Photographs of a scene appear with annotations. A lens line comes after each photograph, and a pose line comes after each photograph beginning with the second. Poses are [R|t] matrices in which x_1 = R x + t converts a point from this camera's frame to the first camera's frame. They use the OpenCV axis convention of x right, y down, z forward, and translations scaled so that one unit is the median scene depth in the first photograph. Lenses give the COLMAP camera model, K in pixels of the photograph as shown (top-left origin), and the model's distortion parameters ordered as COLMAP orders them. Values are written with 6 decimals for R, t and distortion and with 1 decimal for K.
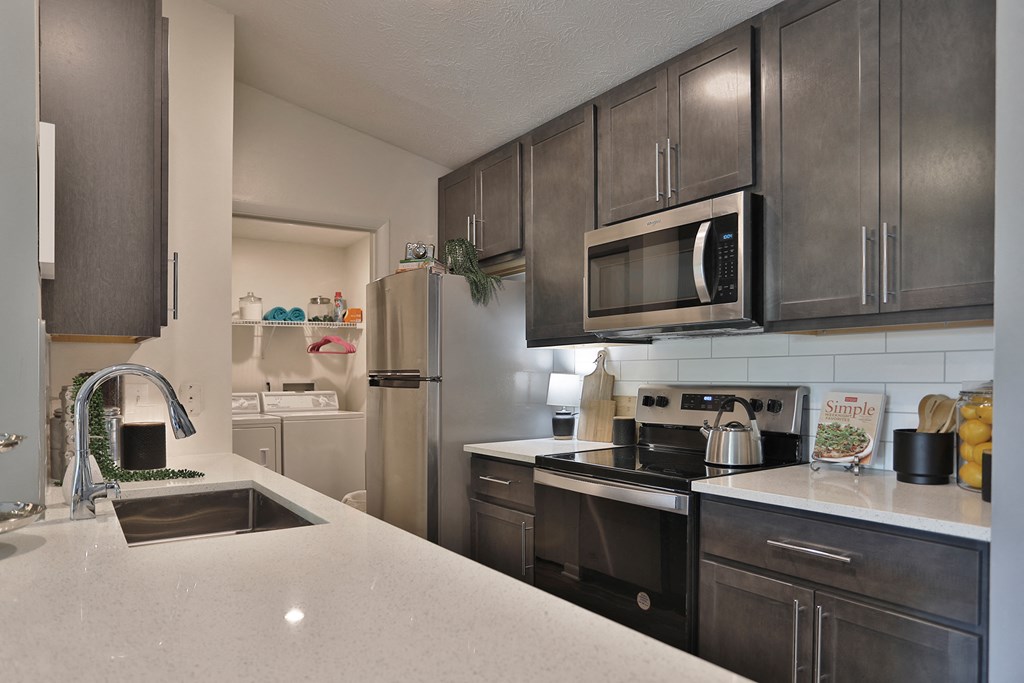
lens RADIAL K [[664.3, 0, 510.4], [0, 664.3, 383.4], [0, 0, 1]] dist [-0.038015, 0.002561]
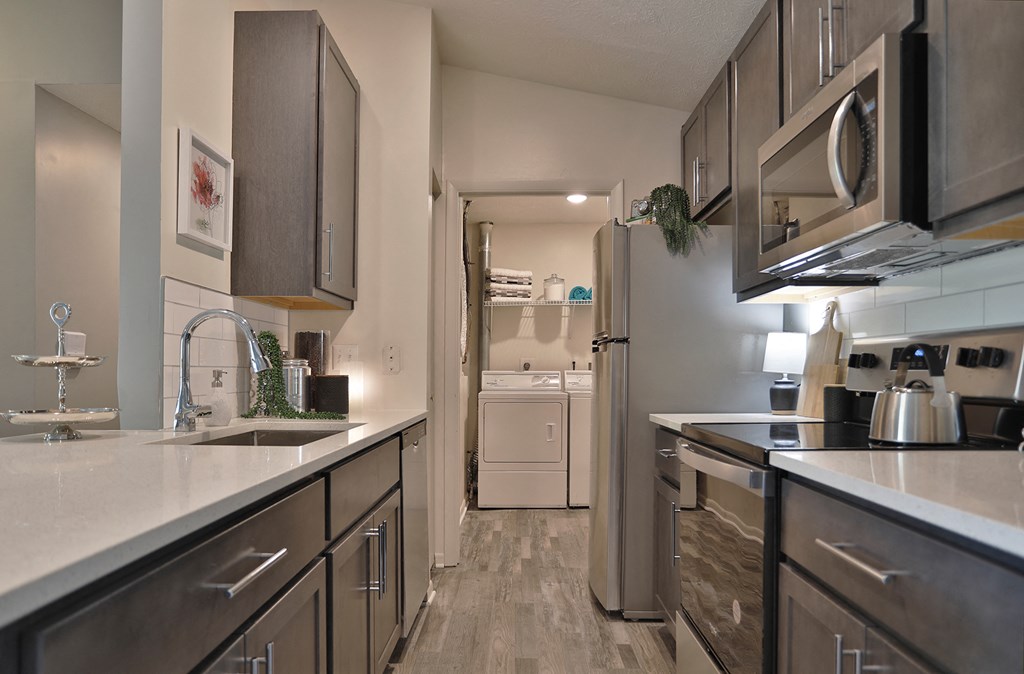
lens RADIAL K [[680.0, 0, 512.9], [0, 680.0, 364.5], [0, 0, 1]] dist [-0.053551, 0.002066]
pose [[0.821650, -0.001792, -0.569990, 0.324930], [-0.010816, 0.999766, -0.018734, 0.049966], [0.569890, 0.021558, 0.821438, 0.172068]]
